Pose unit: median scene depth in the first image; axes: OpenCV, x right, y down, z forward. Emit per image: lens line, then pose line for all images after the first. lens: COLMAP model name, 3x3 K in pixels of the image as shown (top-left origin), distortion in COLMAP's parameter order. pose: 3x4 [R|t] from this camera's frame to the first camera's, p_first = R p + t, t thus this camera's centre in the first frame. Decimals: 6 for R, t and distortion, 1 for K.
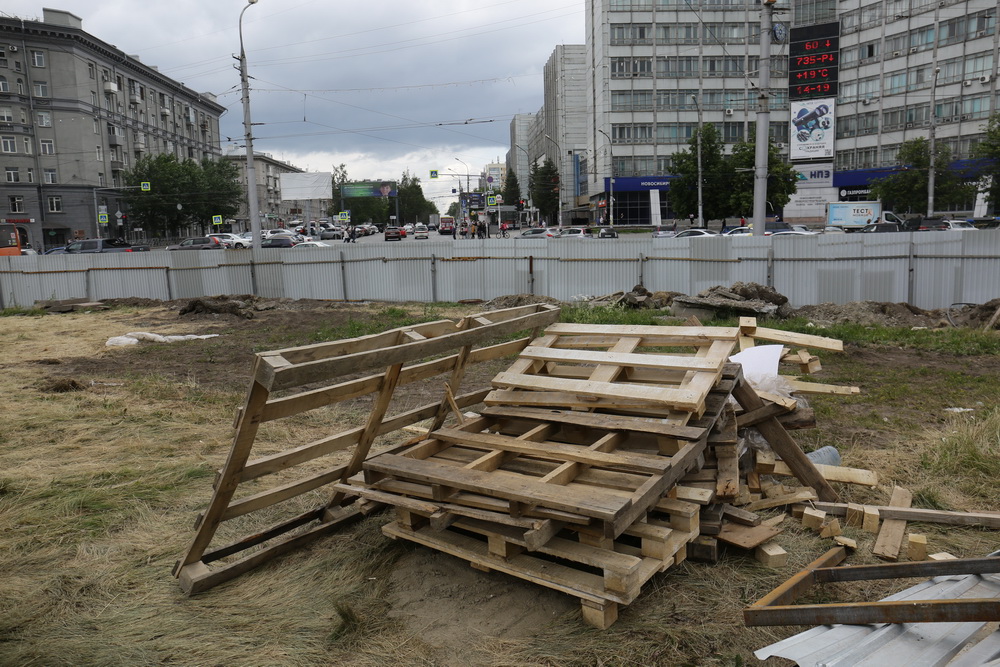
lens RADIAL K [[707.3, 0, 501.1], [0, 707.3, 336.8], [0, 0, 1]] dist [-0.024900, 0.025539]
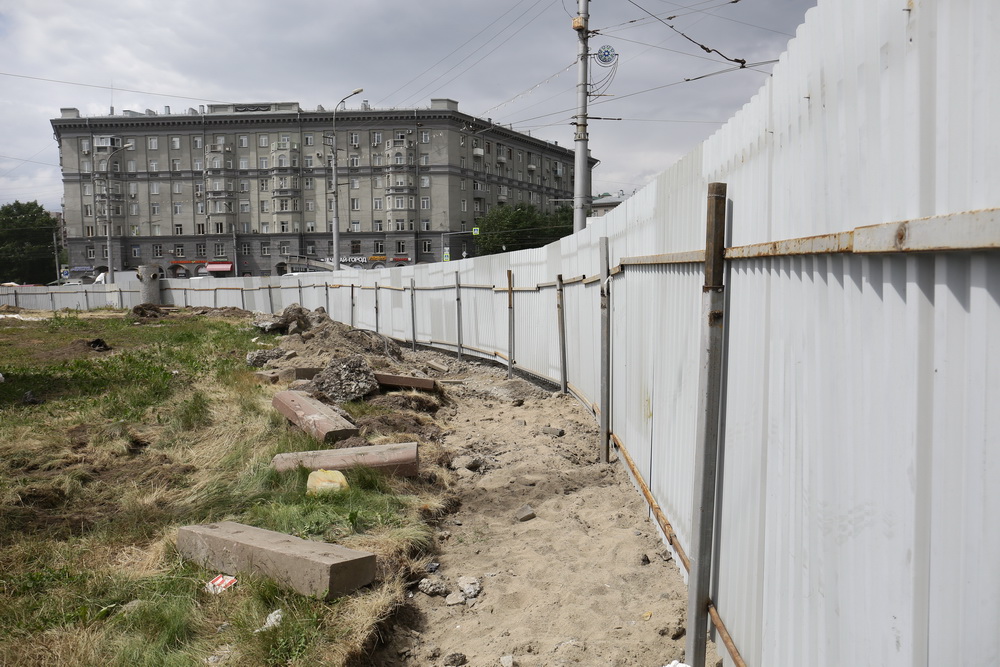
lens RADIAL K [[707.3, 0, 500.7], [0, 707.3, 327.4], [0, 0, 1]] dist [-0.024900, 0.025539]
pose [[0.807984, 0.055535, -0.586581, 0.239284], [-0.096476, 0.994582, -0.038727, -0.005229], [0.581252, 0.087882, 0.808964, 0.049797]]
